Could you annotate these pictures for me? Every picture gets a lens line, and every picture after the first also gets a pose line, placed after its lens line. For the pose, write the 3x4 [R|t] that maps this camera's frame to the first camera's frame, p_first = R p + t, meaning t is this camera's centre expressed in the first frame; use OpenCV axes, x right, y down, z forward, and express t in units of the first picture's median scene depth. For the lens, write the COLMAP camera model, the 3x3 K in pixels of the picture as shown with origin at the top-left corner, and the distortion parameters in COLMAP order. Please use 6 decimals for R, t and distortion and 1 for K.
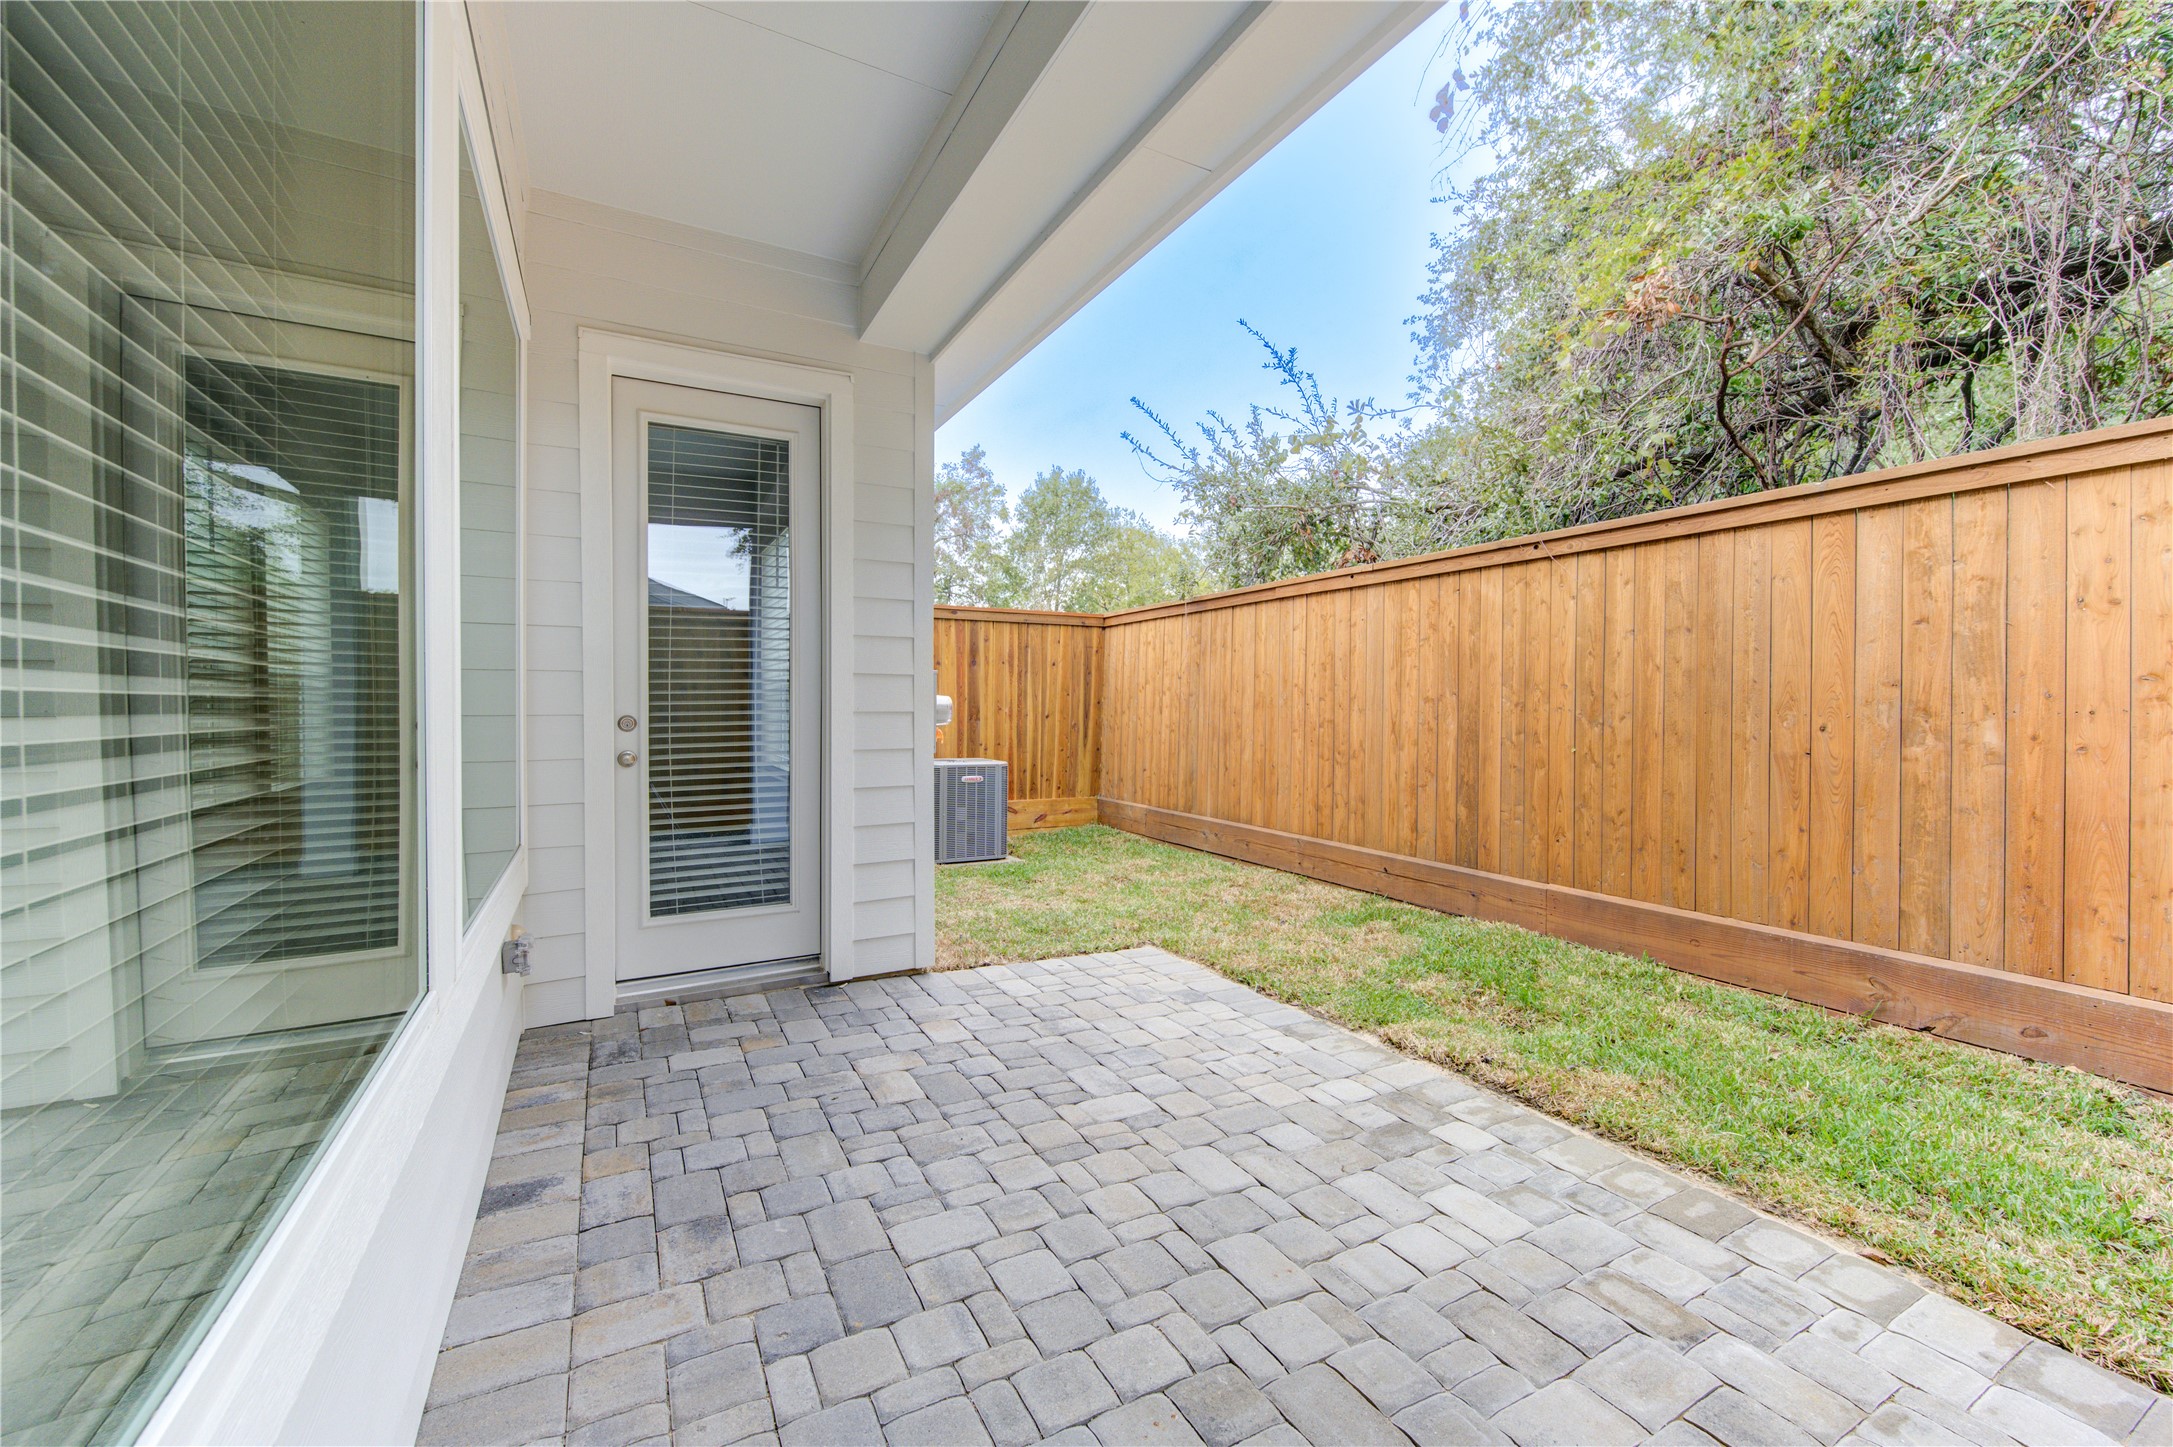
lens RADIAL K [[859.9, 0, 1100.7], [0, 859.9, 718.9], [0, 0, 1]] dist [0.005606, -0.001835]
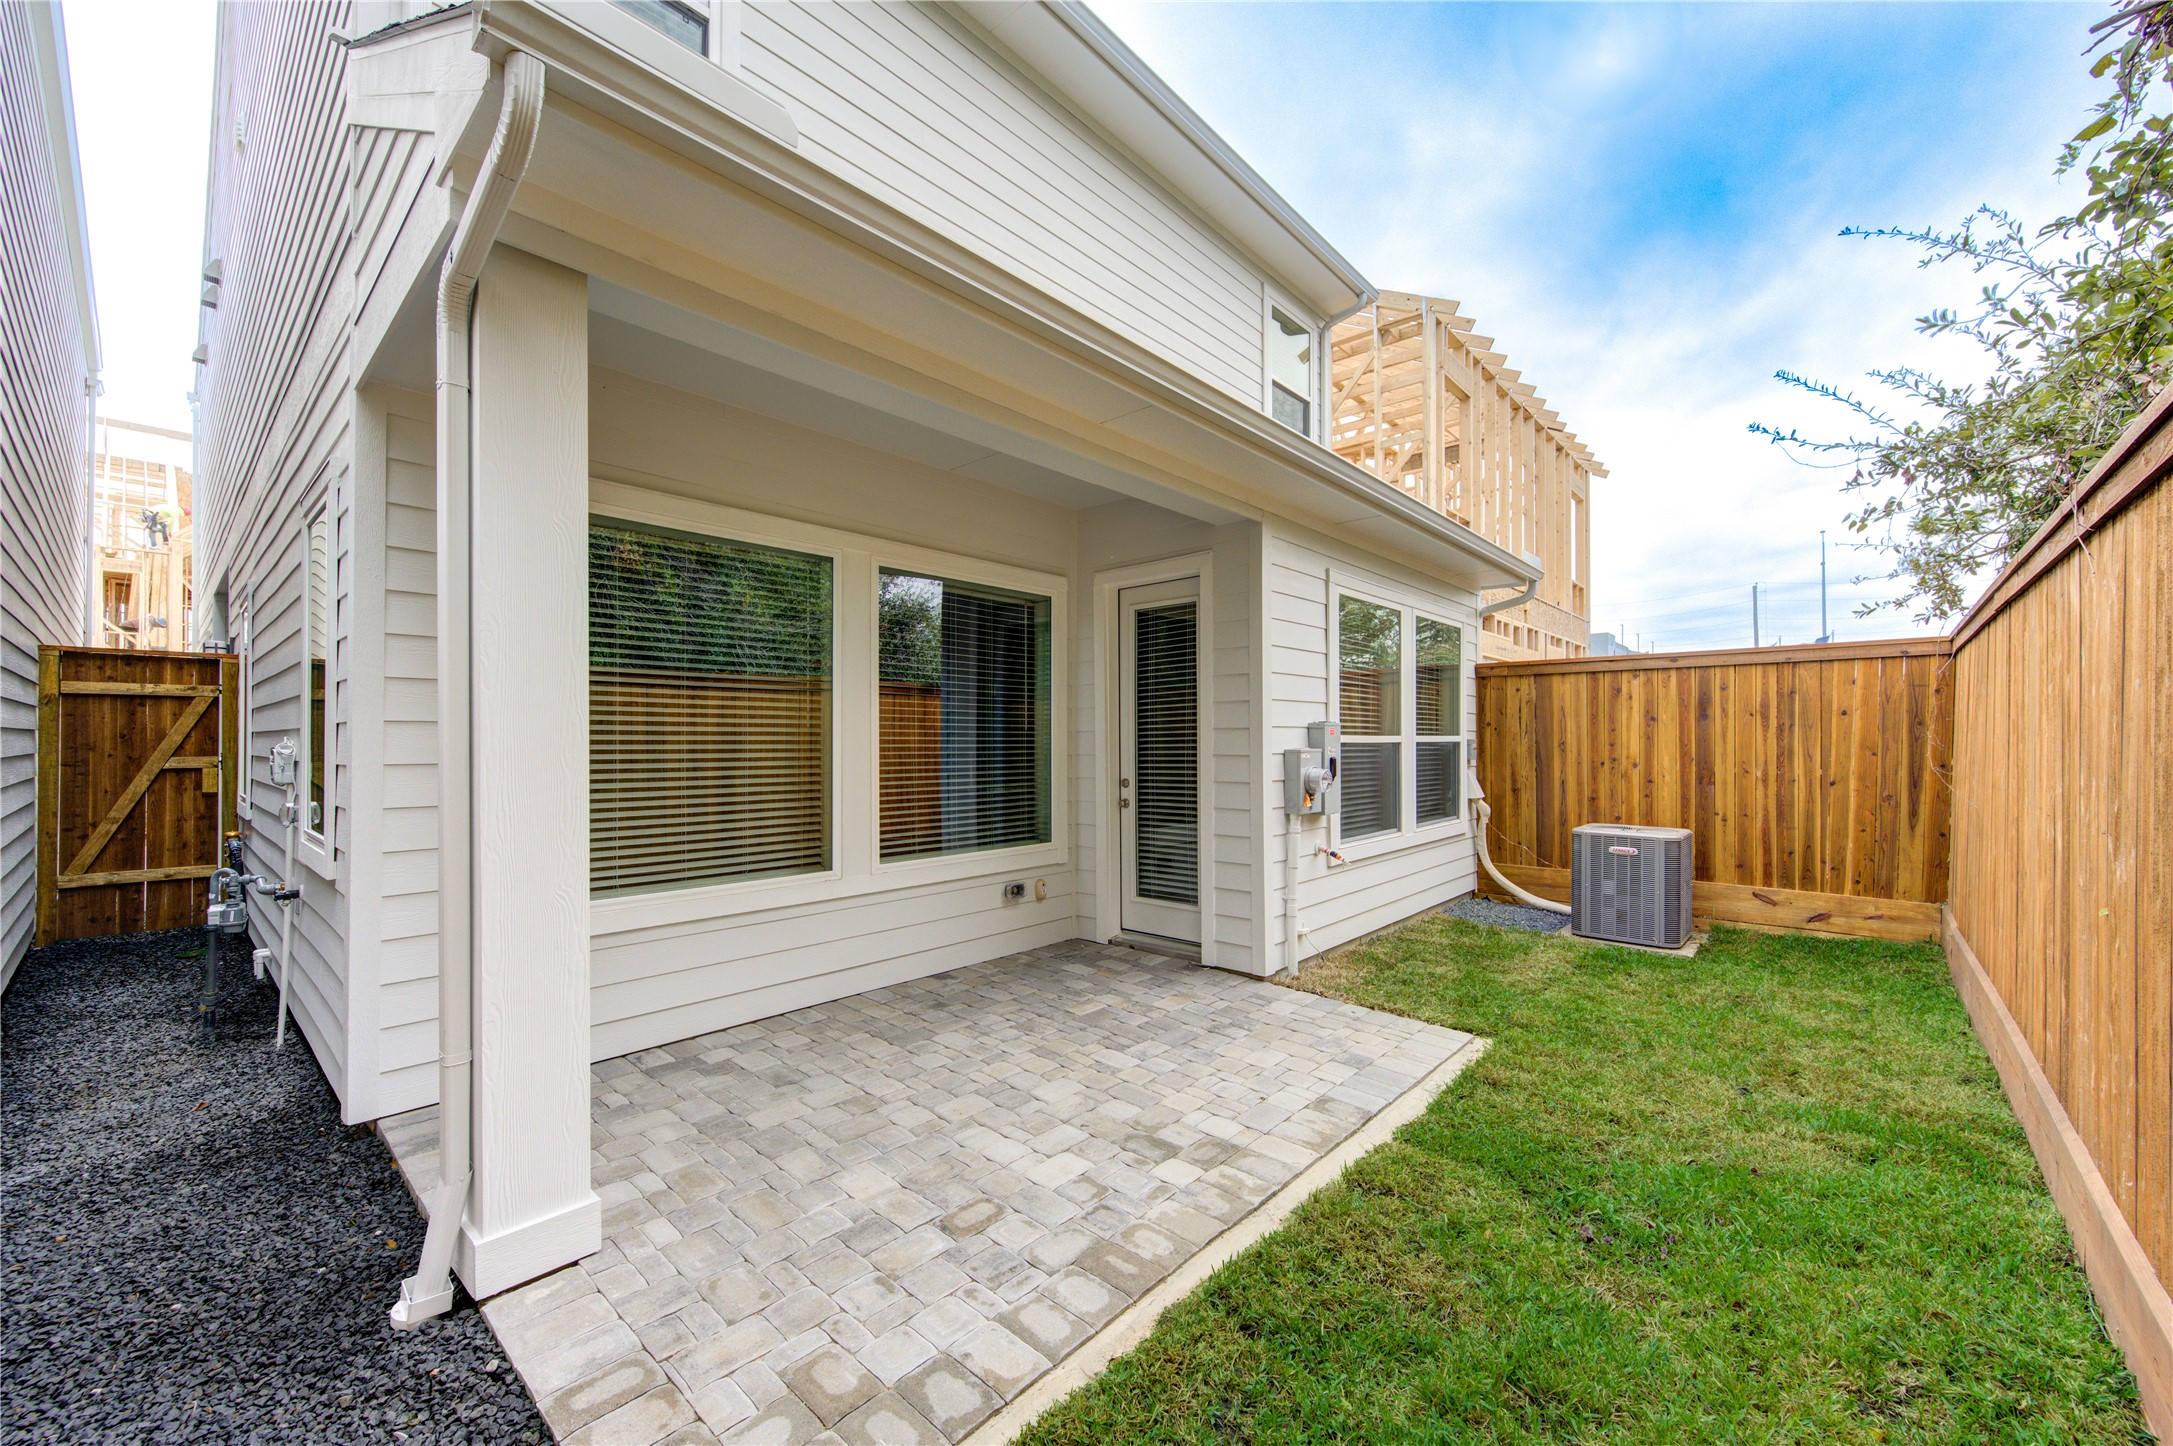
lens RADIAL K [[858.5, 0, 1087.2], [0, 858.5, 733.4], [0, 0, 1]] dist [-0.004151, 0.002155]
pose [[0.316112, -0.009227, -0.948677, 0.804392], [-0.011408, 0.999843, -0.013526, -0.053075], [0.948653, 0.015098, 0.315957, 0.269138]]
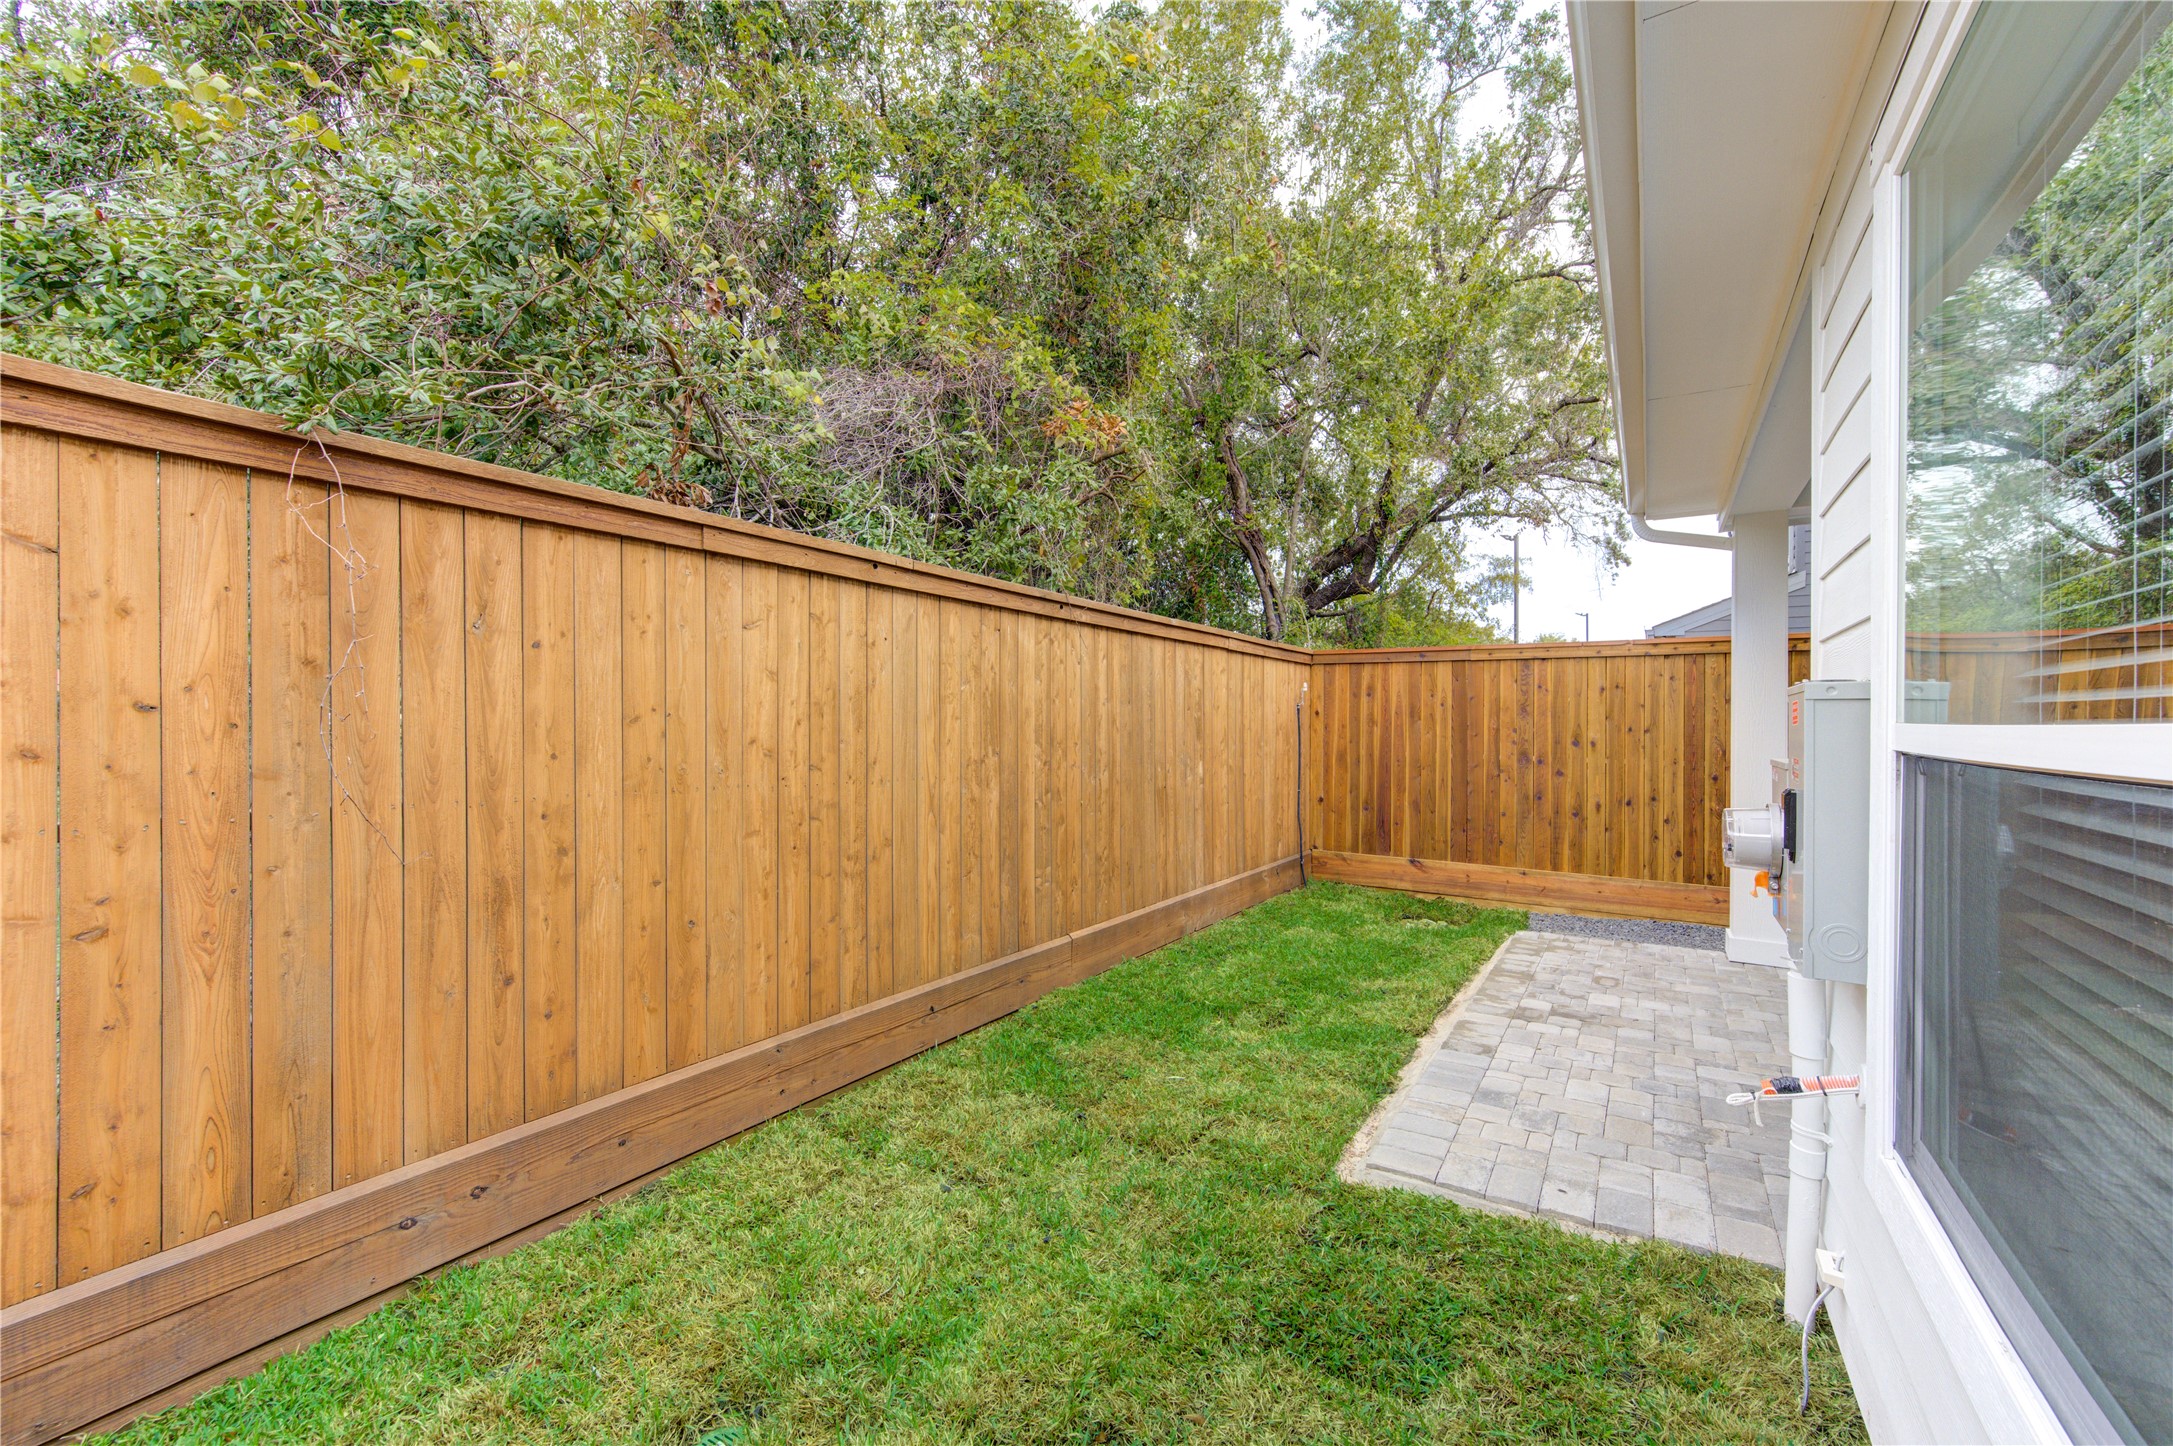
lens RADIAL K [[858.5, 0, 1103.5], [0, 858.5, 722.3], [0, 0, 1]] dist [-0.004151, 0.002155]
pose [[-0.462059, -0.010439, 0.886788, -0.410875], [0.001732, 0.999918, 0.012673, -0.076557], [-0.886848, 0.007392, -0.462003, 1.423815]]
